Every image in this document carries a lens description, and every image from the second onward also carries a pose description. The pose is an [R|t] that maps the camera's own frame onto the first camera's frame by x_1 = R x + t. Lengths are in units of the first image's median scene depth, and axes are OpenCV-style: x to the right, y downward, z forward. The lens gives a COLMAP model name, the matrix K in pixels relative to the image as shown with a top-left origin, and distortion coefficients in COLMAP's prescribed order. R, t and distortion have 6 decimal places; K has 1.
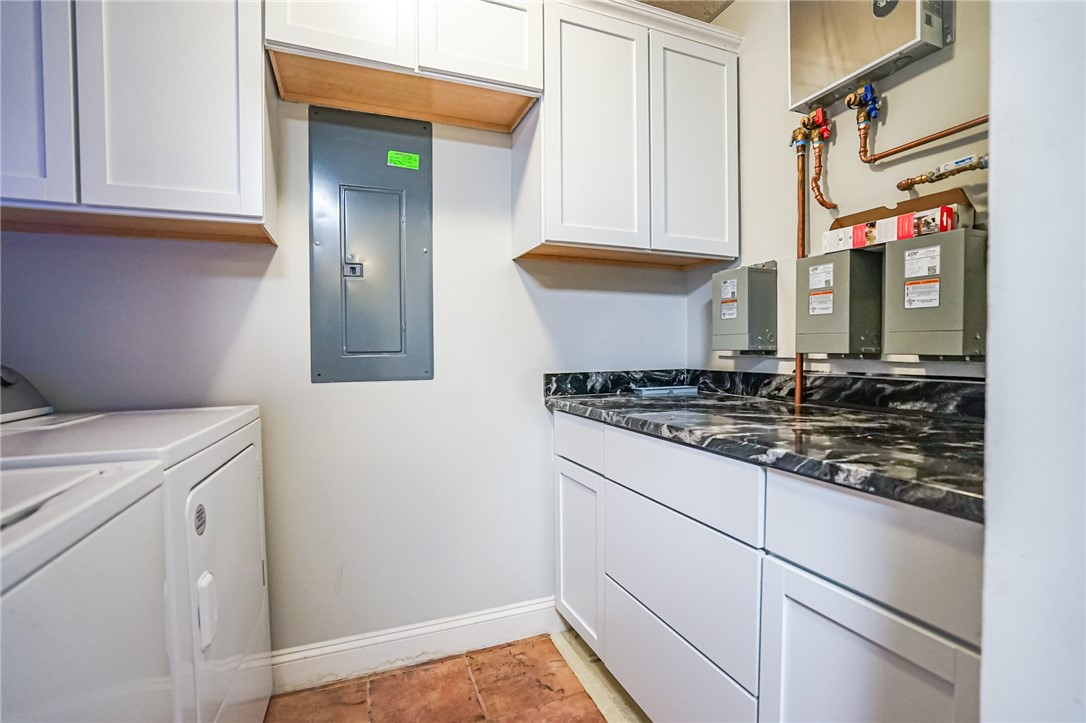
lens RADIAL K [[509.9, 0, 539.1], [0, 509.9, 362.5], [0, 0, 1]] dist [-0.057702, 0.027968]
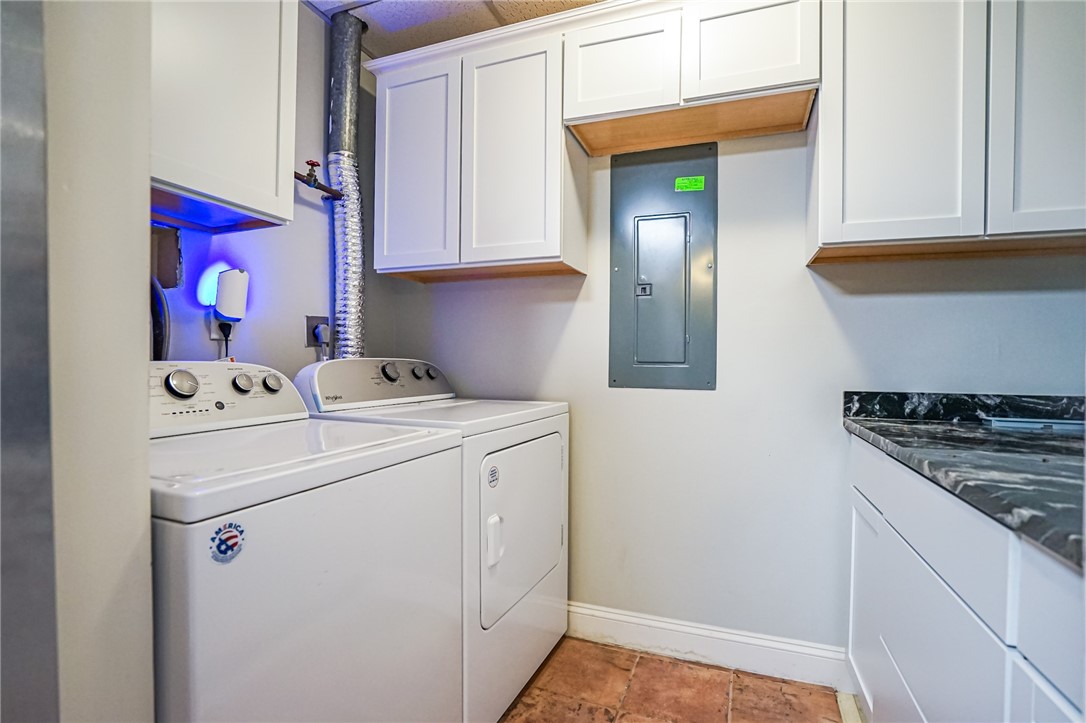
lens RADIAL K [[509.9, 0, 539.1], [0, 509.9, 362.5], [0, 0, 1]] dist [-0.057702, 0.027968]
pose [[0.732568, 0.021031, -0.680369, 0.239815], [-0.034231, 0.999396, -0.005964, -0.004690], [0.679832, 0.027658, 0.732846, 0.005630]]
